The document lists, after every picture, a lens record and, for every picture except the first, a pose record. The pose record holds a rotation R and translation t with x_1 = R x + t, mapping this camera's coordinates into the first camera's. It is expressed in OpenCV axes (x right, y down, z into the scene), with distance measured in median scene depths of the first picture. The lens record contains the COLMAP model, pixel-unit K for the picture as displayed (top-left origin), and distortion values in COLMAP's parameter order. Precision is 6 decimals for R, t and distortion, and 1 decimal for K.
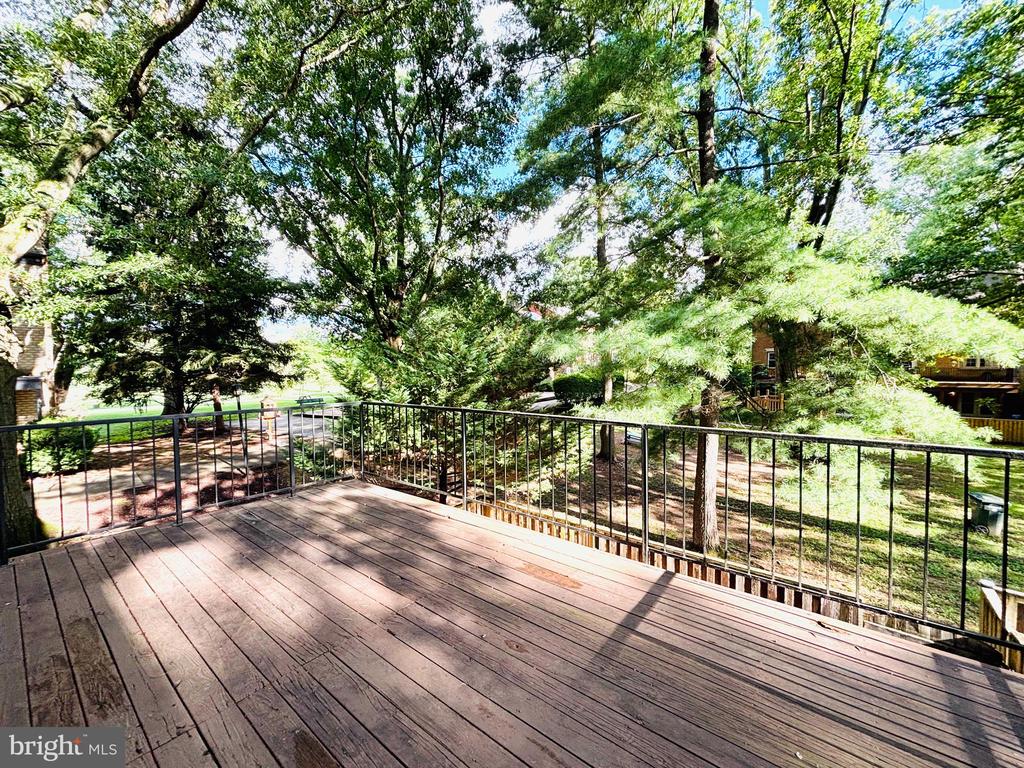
lens RADIAL K [[410.9, 0, 512.5], [0, 410.9, 381.4], [0, 0, 1]] dist [0.001288, 0.000359]
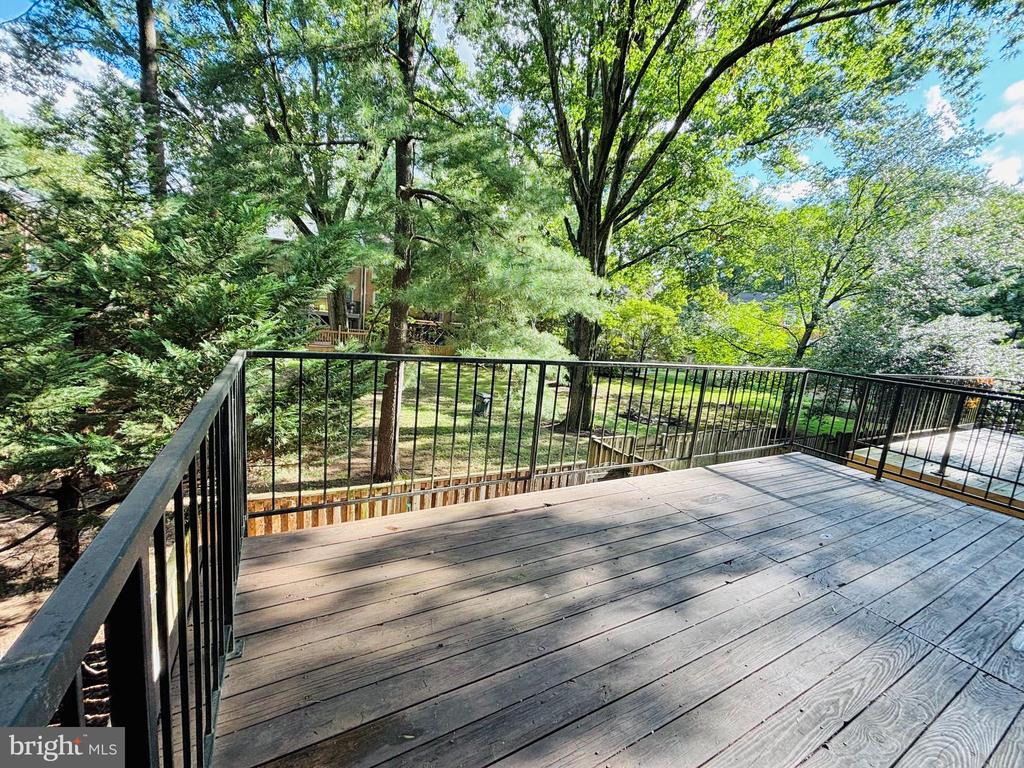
lens RADIAL K [[410.9, 0, 513.5], [0, 410.9, 383.5], [0, 0, 1]] dist [0.001288, 0.000359]
pose [[0.376741, -0.101832, 0.920704, -0.900131], [-0.066935, 0.988348, 0.136702, 0.014269], [-0.923897, -0.113129, 0.365536, 0.857374]]
